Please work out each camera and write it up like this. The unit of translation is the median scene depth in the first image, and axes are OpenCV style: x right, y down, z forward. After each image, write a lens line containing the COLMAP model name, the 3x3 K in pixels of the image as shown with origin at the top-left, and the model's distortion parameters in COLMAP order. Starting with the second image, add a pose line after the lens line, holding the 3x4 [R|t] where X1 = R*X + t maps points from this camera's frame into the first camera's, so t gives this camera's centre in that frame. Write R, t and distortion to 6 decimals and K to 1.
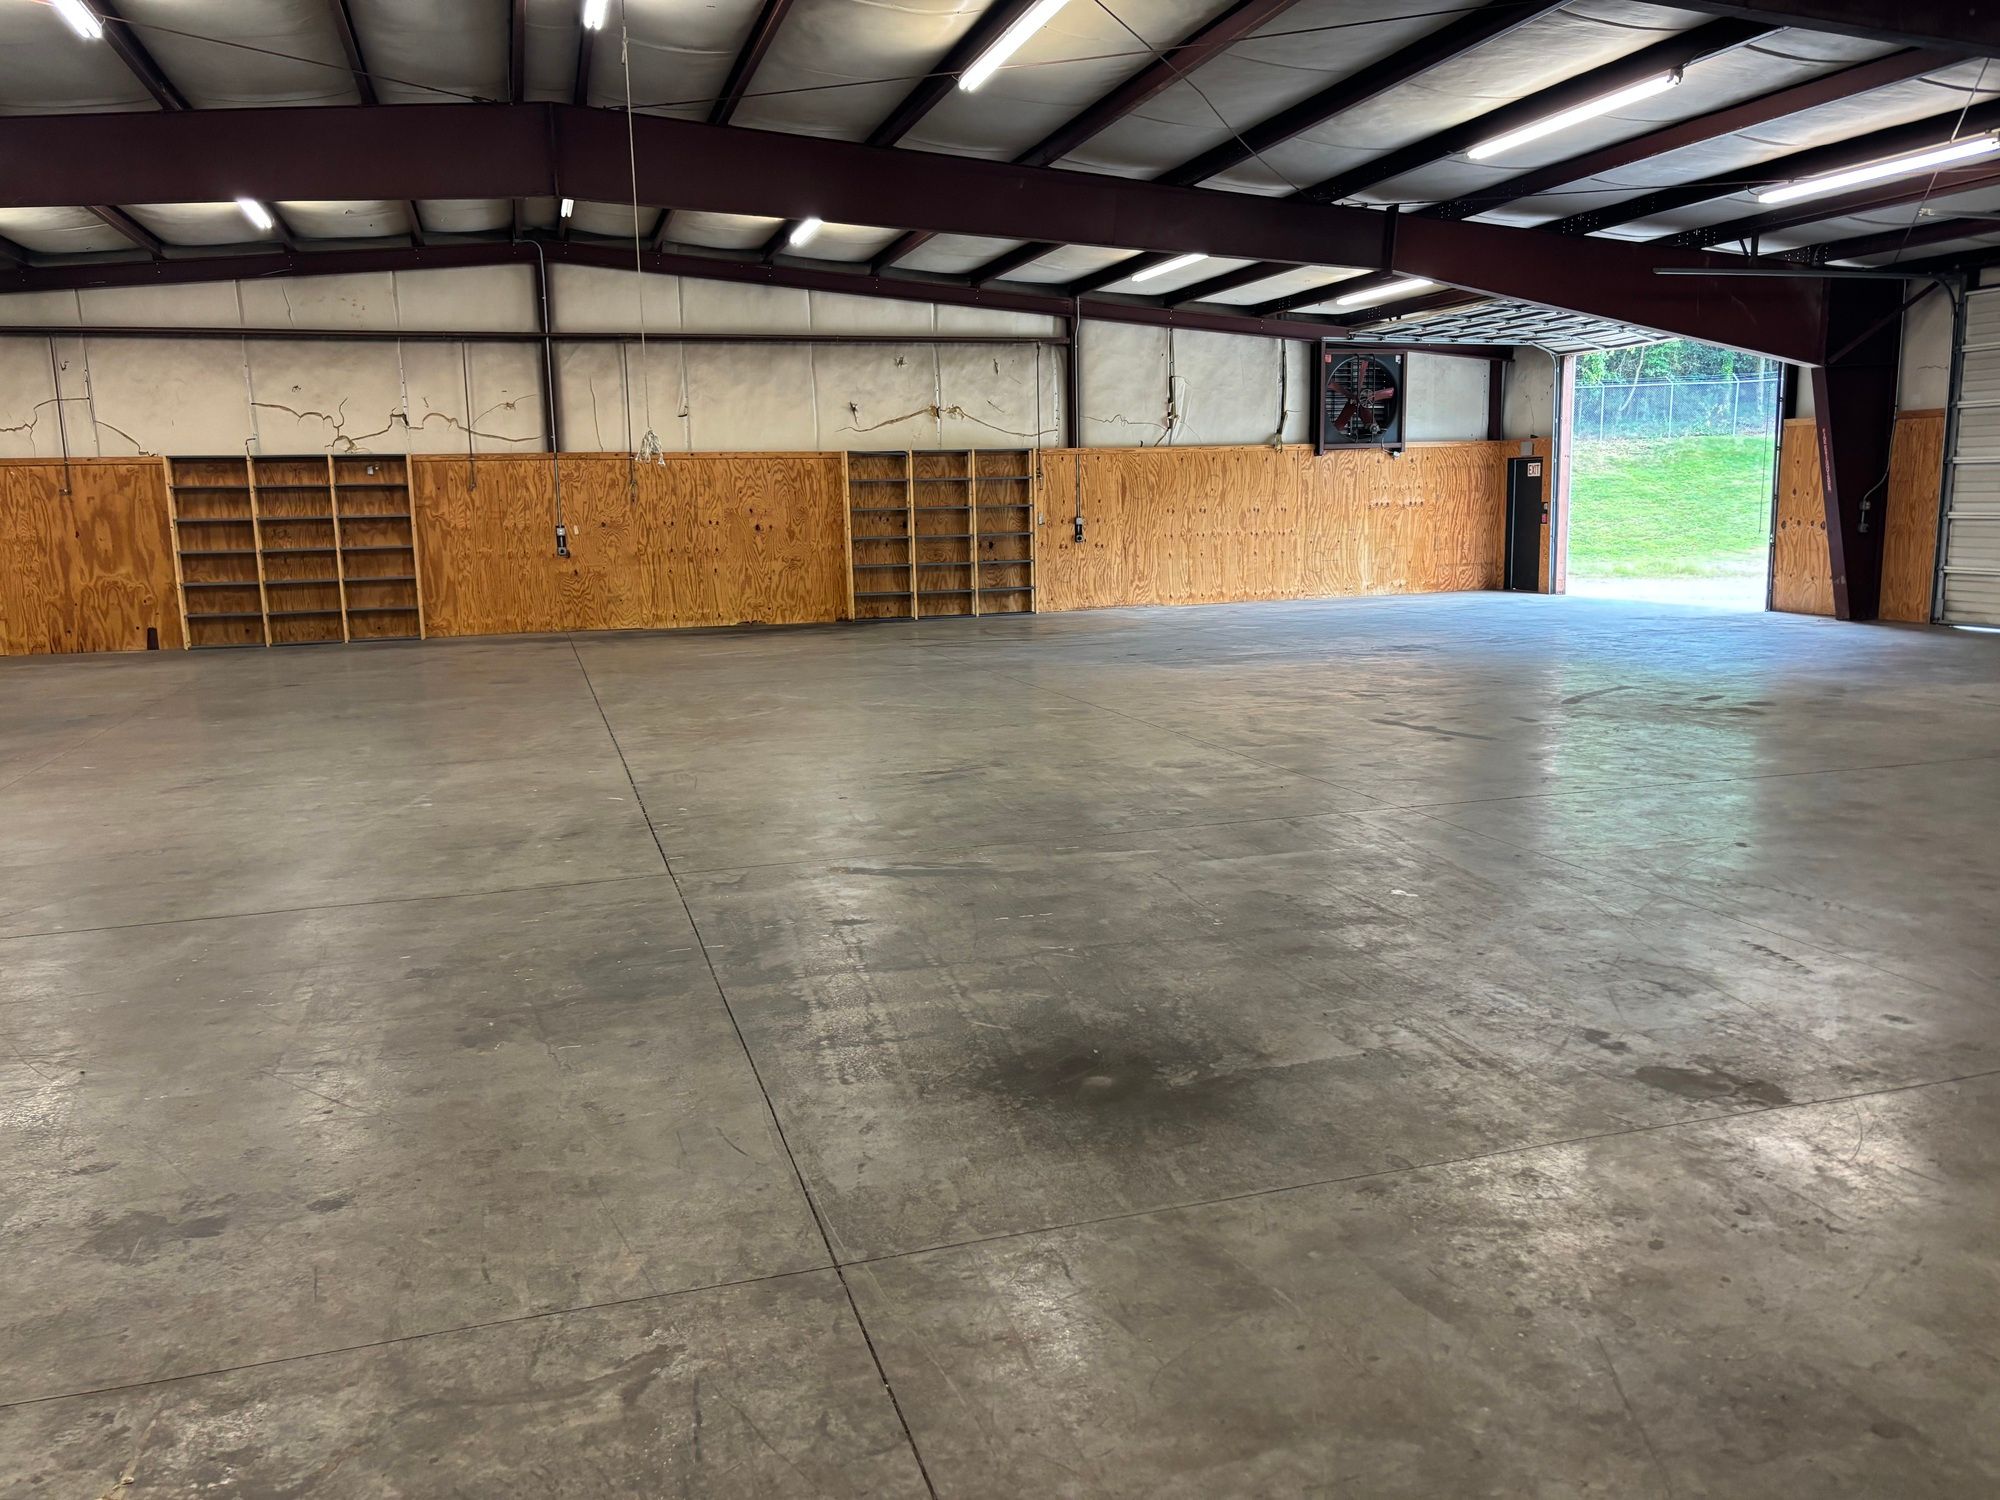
lens RADIAL K [[1553.7, 0, 1000.0], [0, 1553.7, 750.0], [0, 0, 1]] dist [-0.000900, -0.002162]
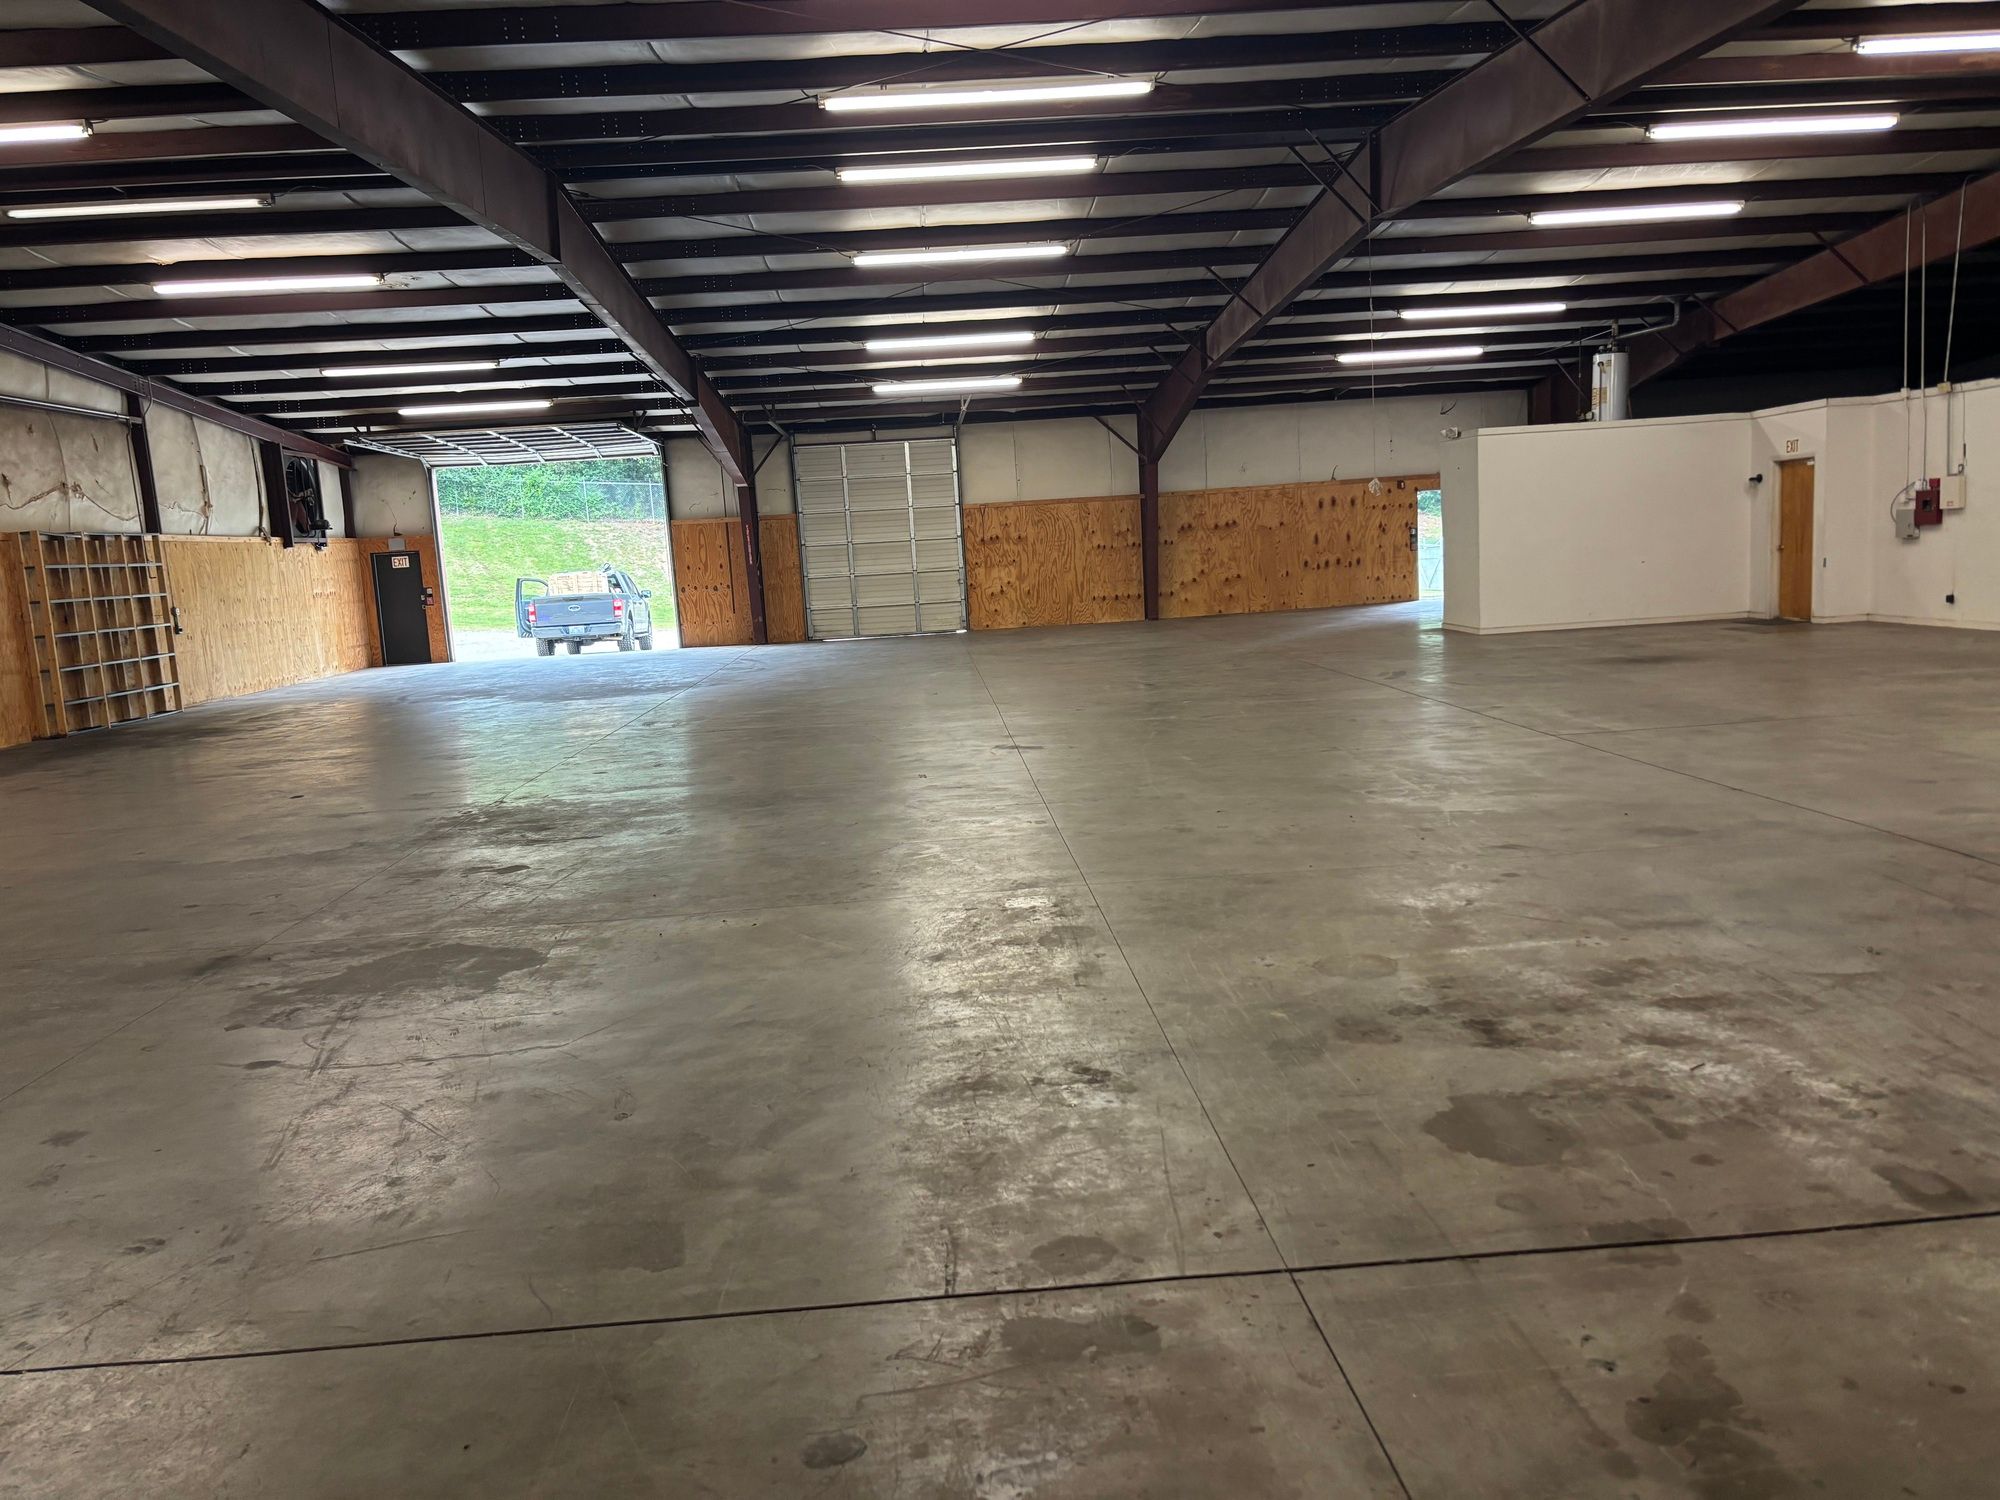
lens RADIAL K [[1493.9, 0, 1000.0], [0, 1493.9, 750.0], [0, 0, 1]] dist [-0.001261, -0.002528]
pose [[0.248100, -0.121859, 0.961040, -0.708049], [0.204506, 0.976287, 0.070998, -0.029832], [-0.946902, 0.178924, 0.267137, 0.309434]]
